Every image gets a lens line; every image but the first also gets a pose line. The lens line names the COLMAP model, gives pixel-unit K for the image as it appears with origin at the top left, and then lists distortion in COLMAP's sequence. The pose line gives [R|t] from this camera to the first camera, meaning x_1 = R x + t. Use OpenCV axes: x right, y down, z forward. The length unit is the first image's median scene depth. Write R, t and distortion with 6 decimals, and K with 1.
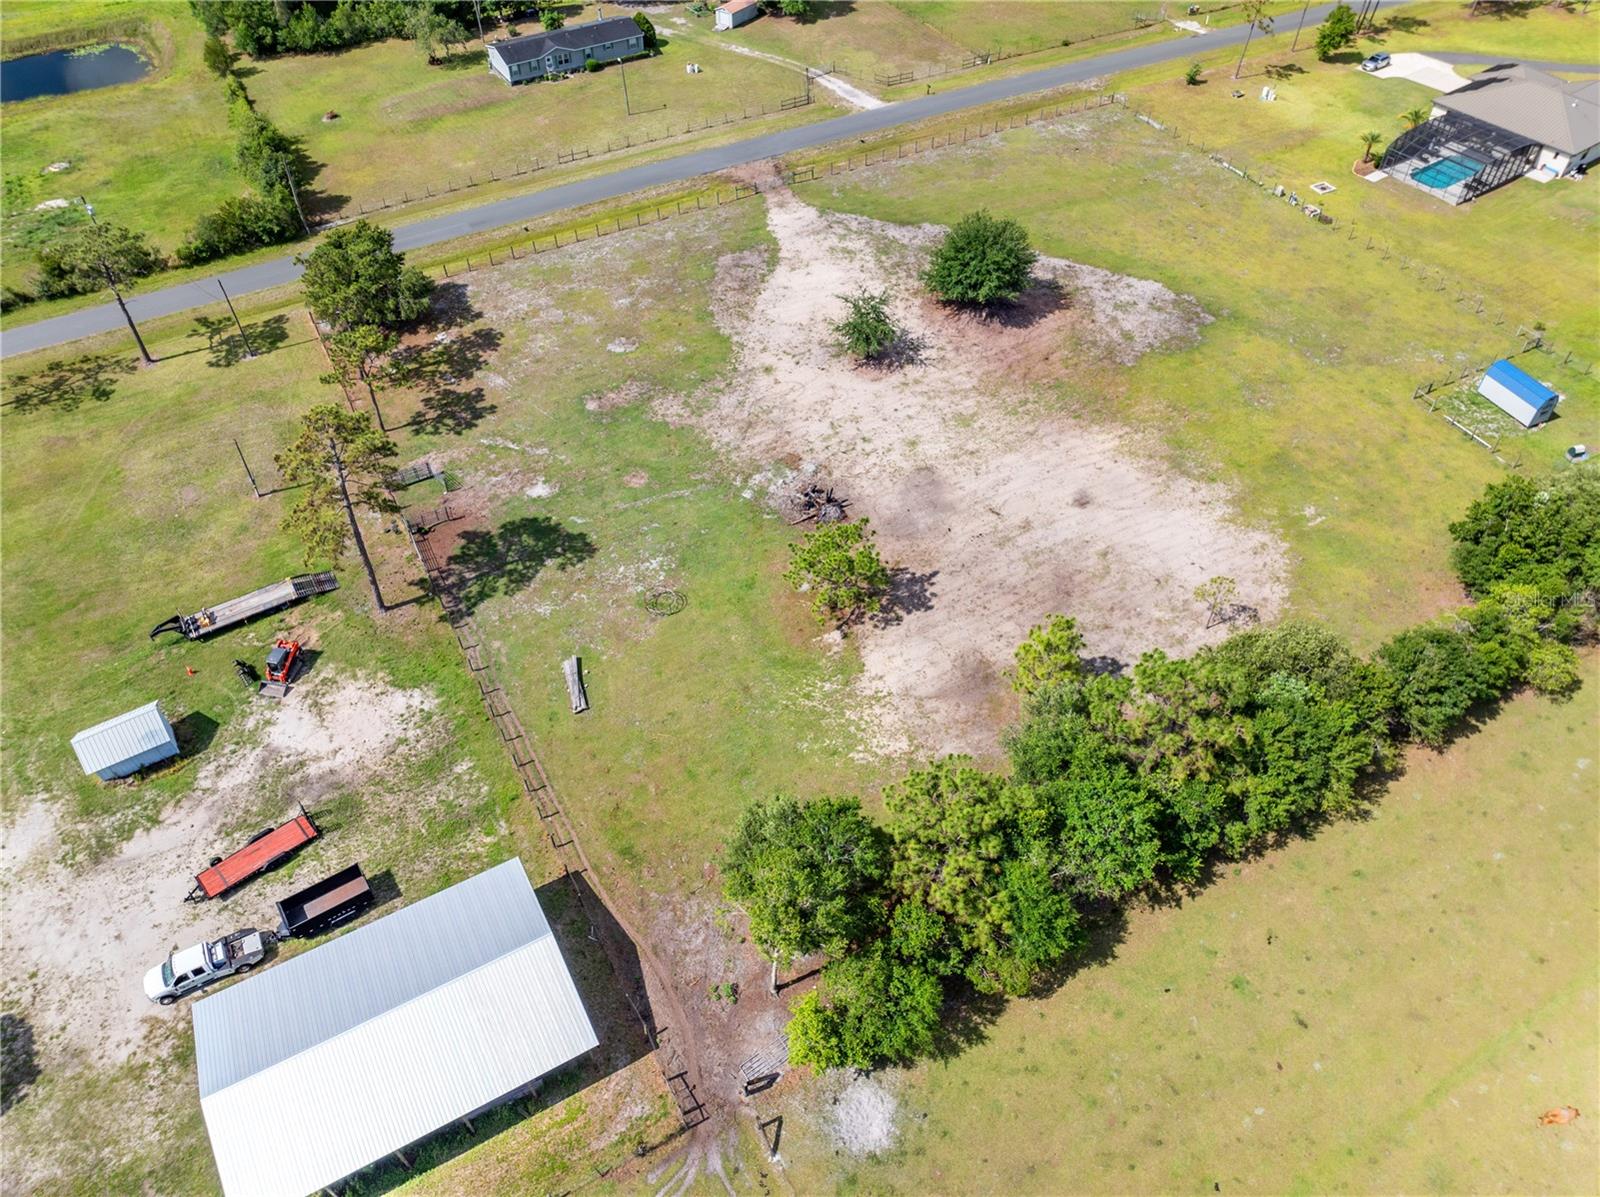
lens RADIAL K [[1123.7, 0, 810.2], [0, 1123.7, 599.1], [0, 0, 1]] dist [-0.039050, 0.007195]
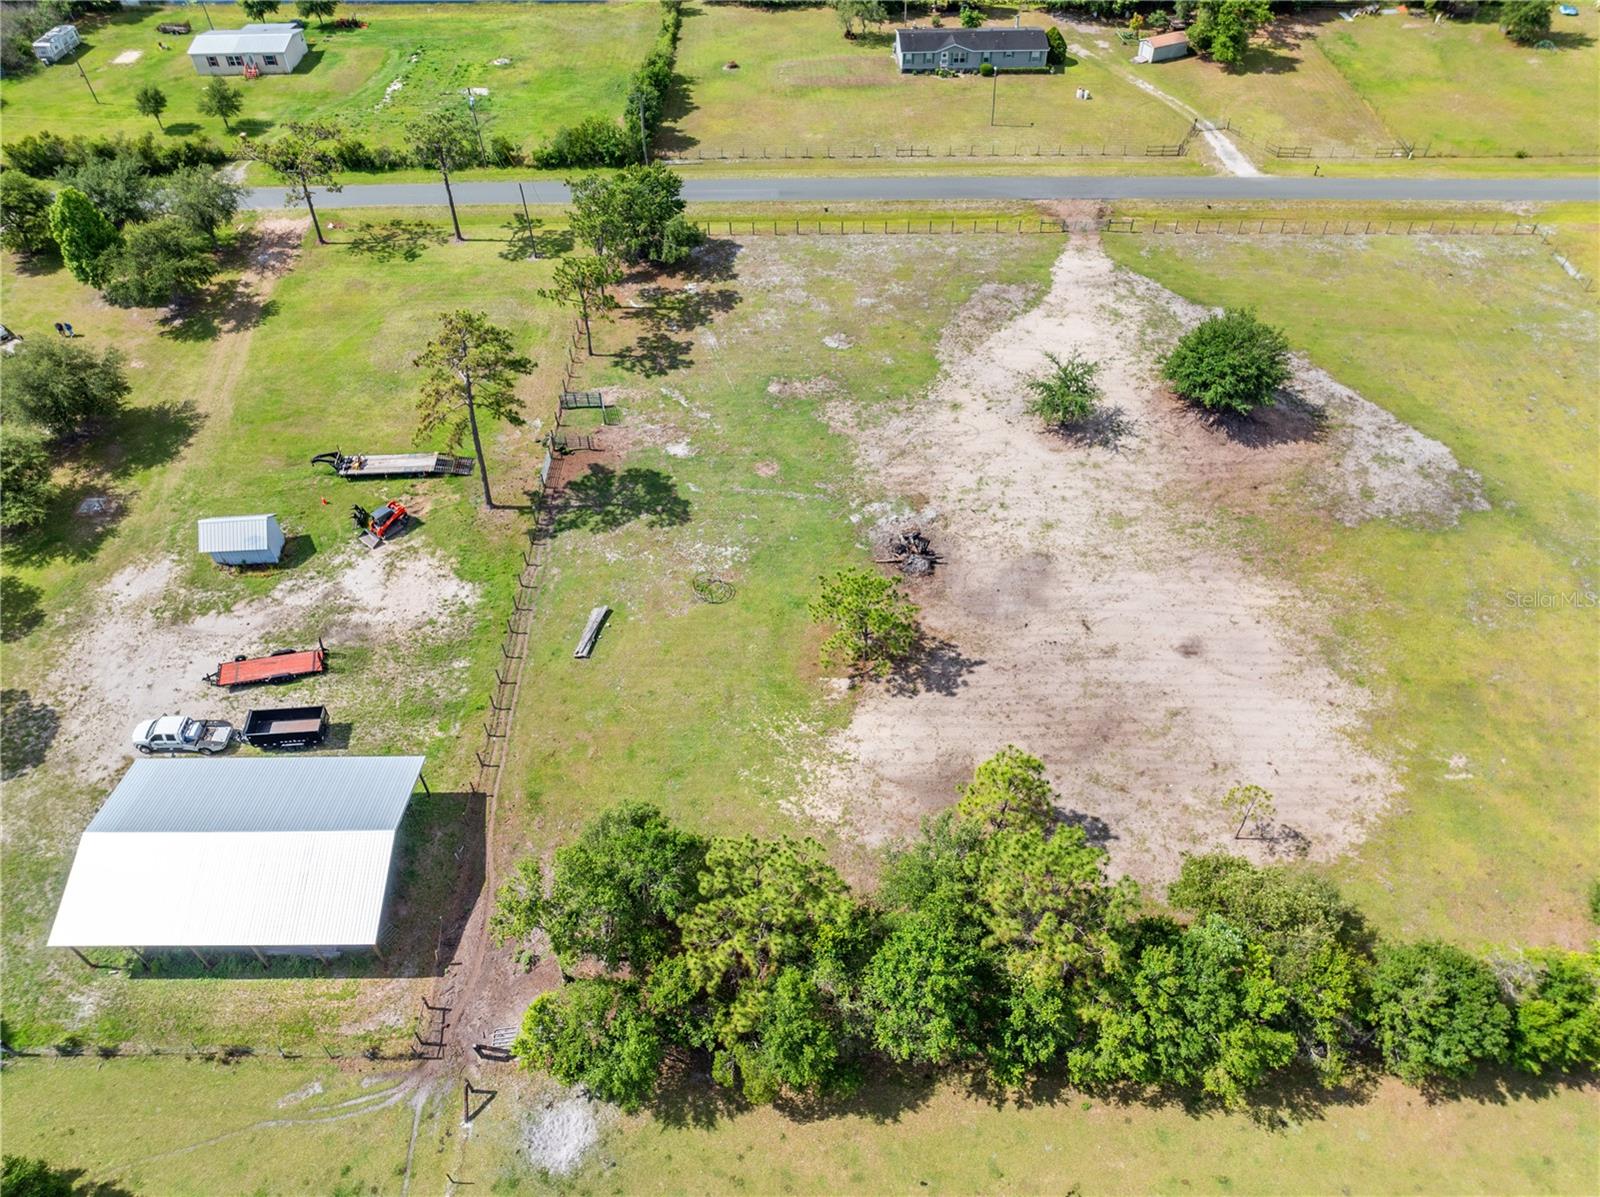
lens RADIAL K [[1123.7, 0, 808.0], [0, 1123.7, 599.5], [0, 0, 1]] dist [-0.039050, 0.007195]
pose [[0.876591, 0.348699, -0.331659, 0.253607], [-0.348827, 0.935183, 0.061262, -0.072345], [0.331524, 0.061990, 0.941408, 0.073263]]
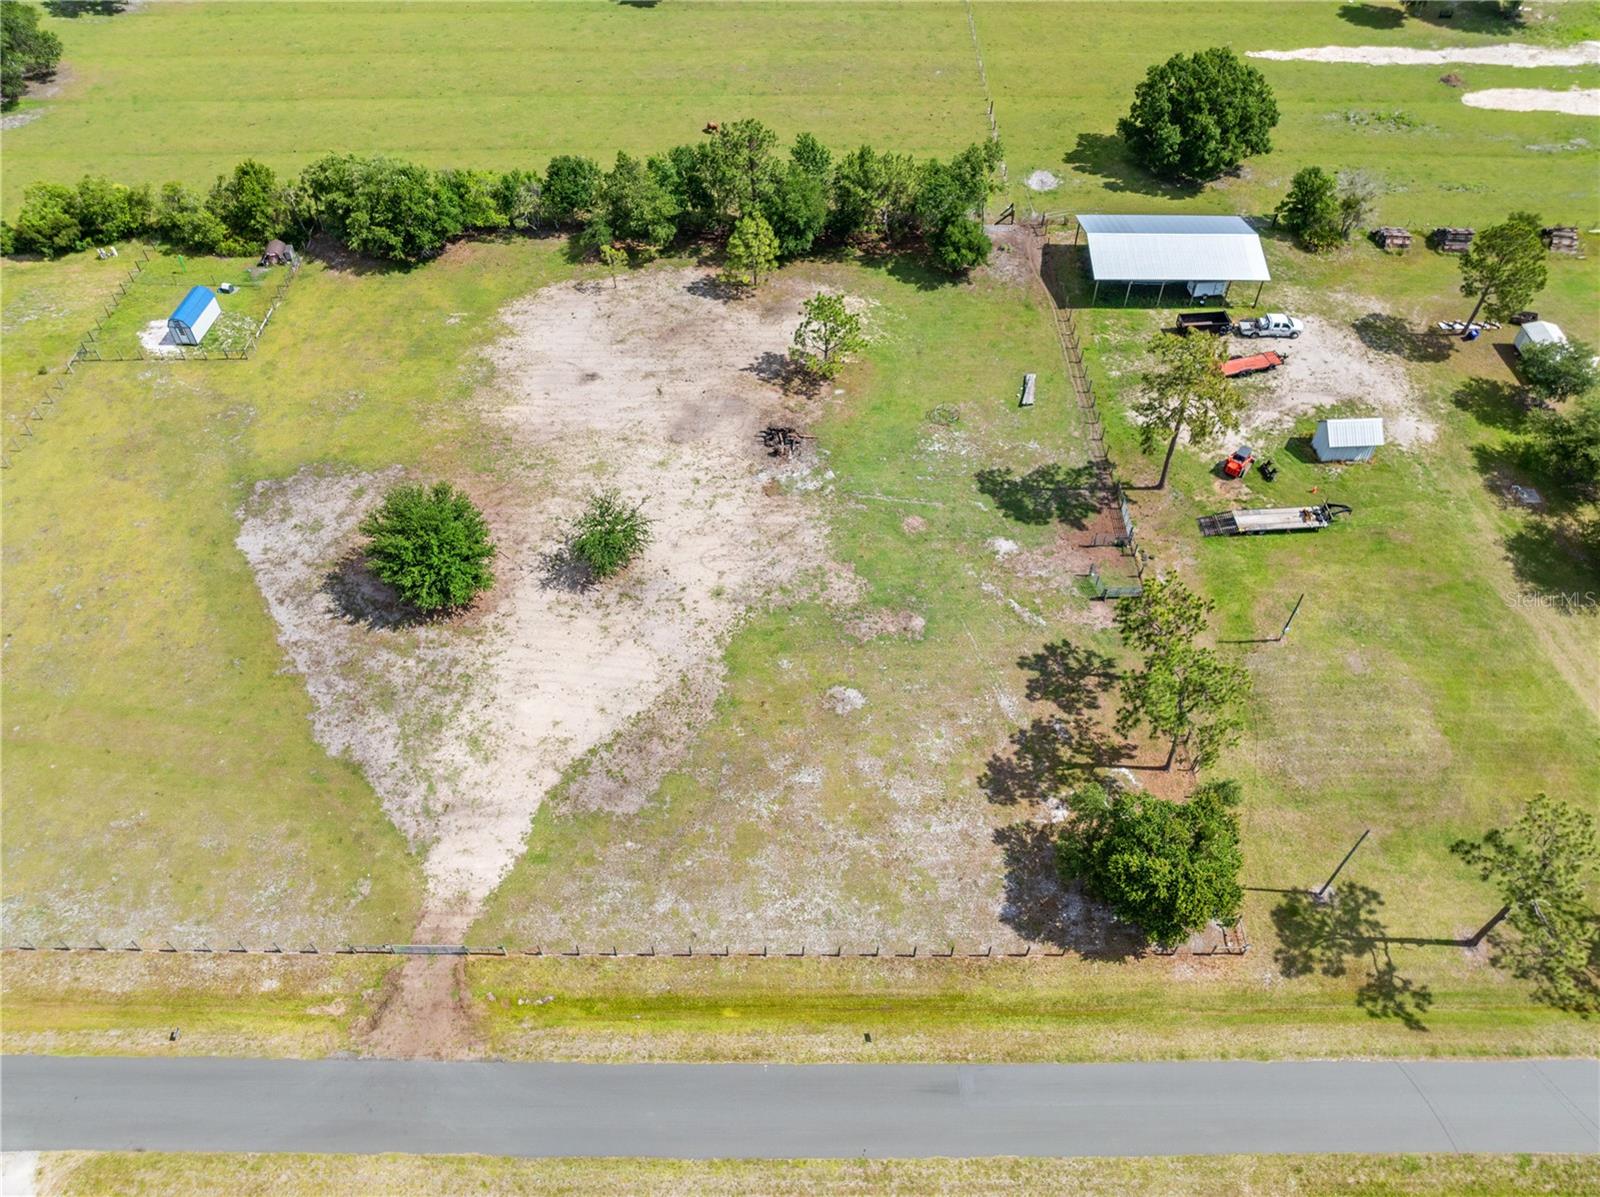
lens RADIAL K [[1123.7, 0, 808.7], [0, 1123.7, 596.2], [0, 0, 1]] dist [-0.039050, 0.007195]
pose [[-0.875541, -0.362887, 0.318969, -0.428587], [0.354269, -0.033300, 0.934550, -1.123904], [-0.328515, 0.931238, 0.157715, 0.936468]]
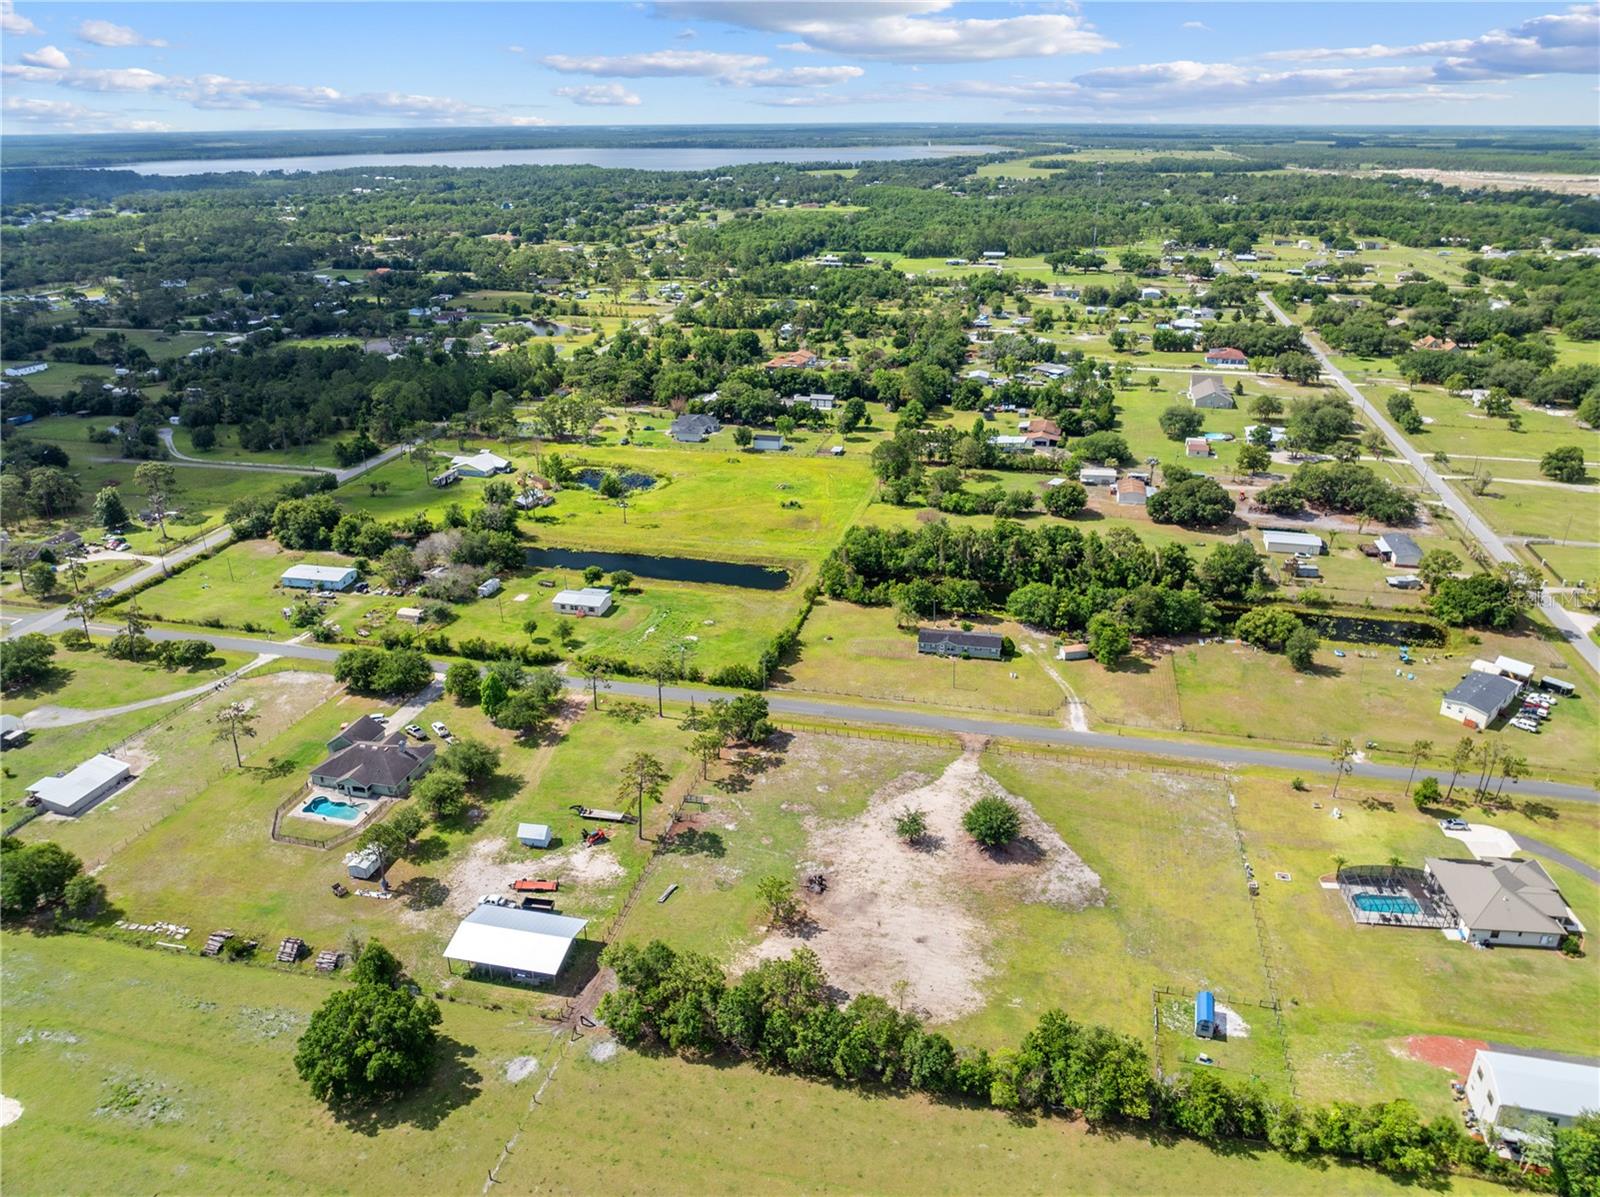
lens RADIAL K [[1123.7, 0, 807.3], [0, 1123.7, 600.9], [0, 0, 1]] dist [-0.039050, 0.007195]
pose [[0.742792, 0.268080, -0.613509, 1.110136], [-0.488147, 0.843998, -0.222218, -0.055538], [0.458228, 0.464544, 0.757777, -0.818107]]
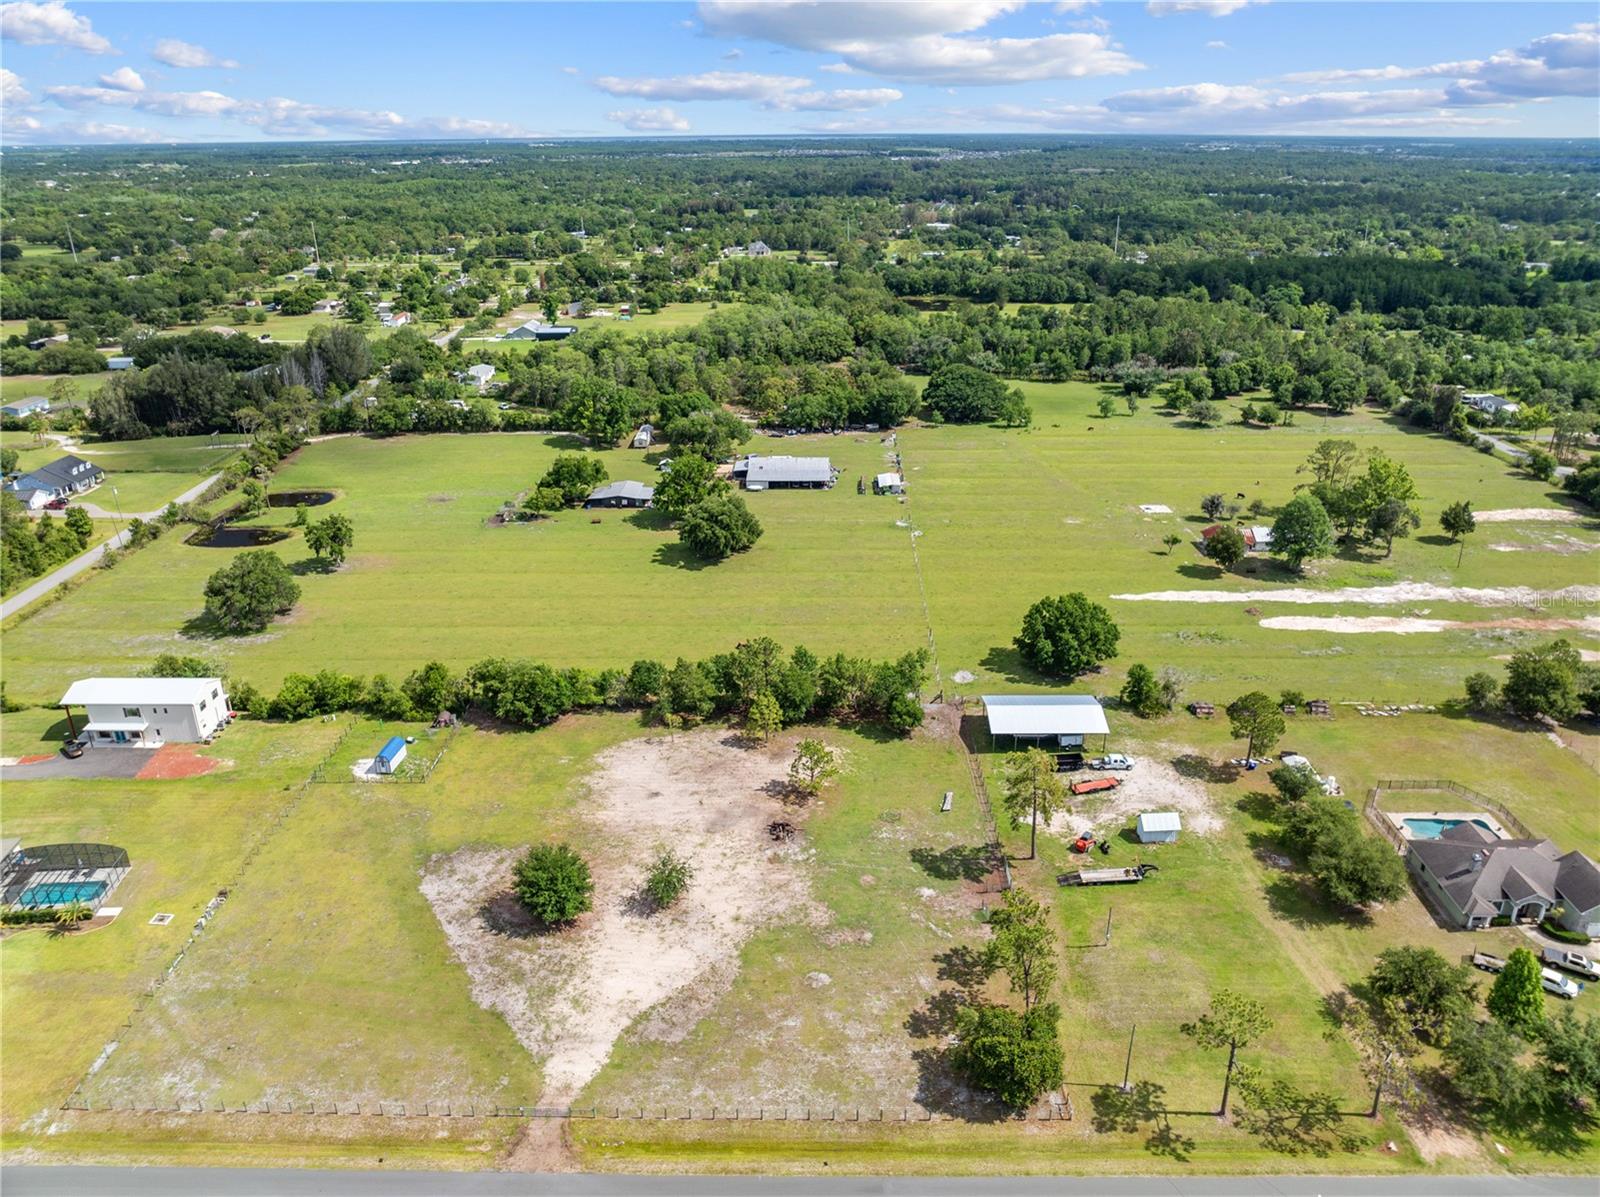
lens RADIAL K [[1123.7, 0, 808.0], [0, 1123.7, 597.7], [0, 0, 1]] dist [-0.039050, 0.007195]
pose [[-0.869342, -0.181751, 0.459576, -0.736481], [0.368374, 0.381616, 0.847744, -1.628679], [-0.329460, 0.906276, -0.264802, 1.091811]]
